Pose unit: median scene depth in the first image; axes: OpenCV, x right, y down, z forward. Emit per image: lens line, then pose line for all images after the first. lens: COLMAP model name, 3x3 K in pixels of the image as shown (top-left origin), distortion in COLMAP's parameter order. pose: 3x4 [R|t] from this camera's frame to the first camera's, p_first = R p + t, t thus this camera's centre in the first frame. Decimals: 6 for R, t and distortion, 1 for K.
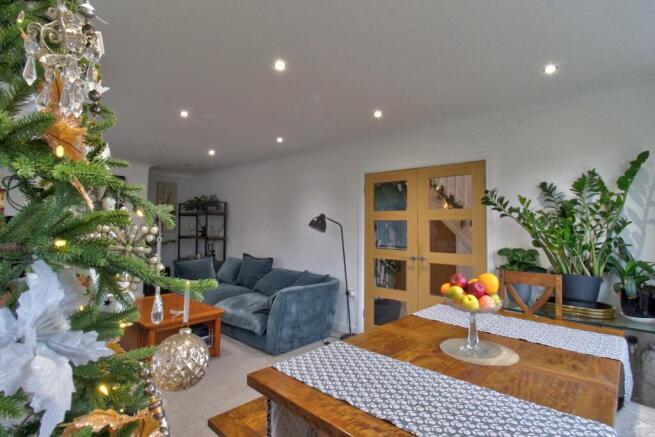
lens RADIAL K [[302.5, 0, 325.8], [0, 302.5, 217.2], [0, 0, 1]] dist [-0.020298, -0.000351]
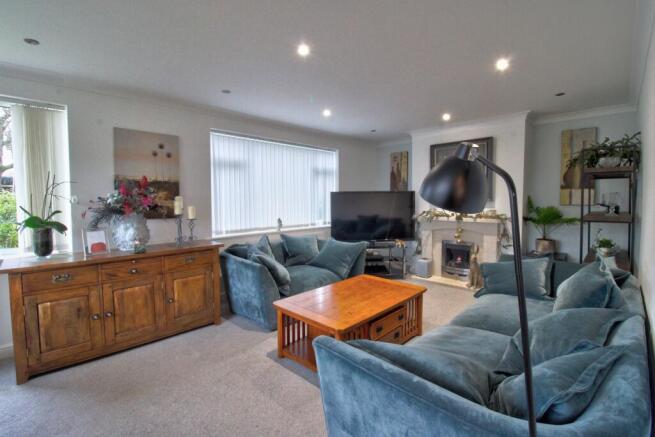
lens RADIAL K [[302.5, 0, 328.5], [0, 302.5, 215.9], [0, 0, 1]] dist [-0.020298, -0.000351]
pose [[-0.065858, 0.036184, -0.997173, 0.214086], [0.043358, 0.998502, 0.033368, 0.034776], [0.996887, -0.041038, -0.067328, 0.678877]]
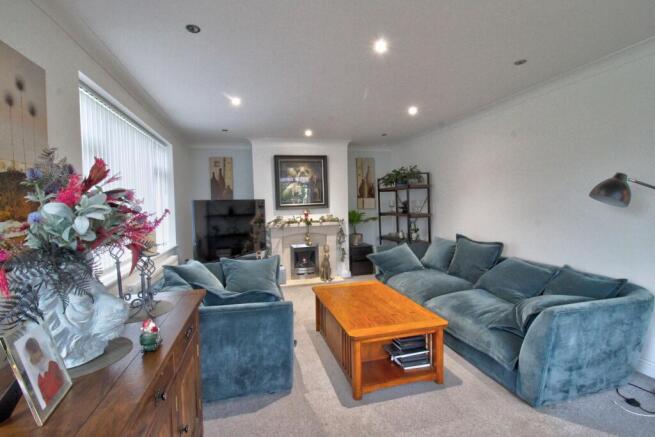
lens RADIAL K [[302.5, 0, 326.9], [0, 302.5, 216.1], [0, 0, 1]] dist [-0.020298, -0.000351]
pose [[0.814882, -0.015536, -0.579419, -0.092307], [0.064895, 0.995801, 0.064567, -0.001230], [0.575983, -0.090216, 0.812468, 0.168555]]
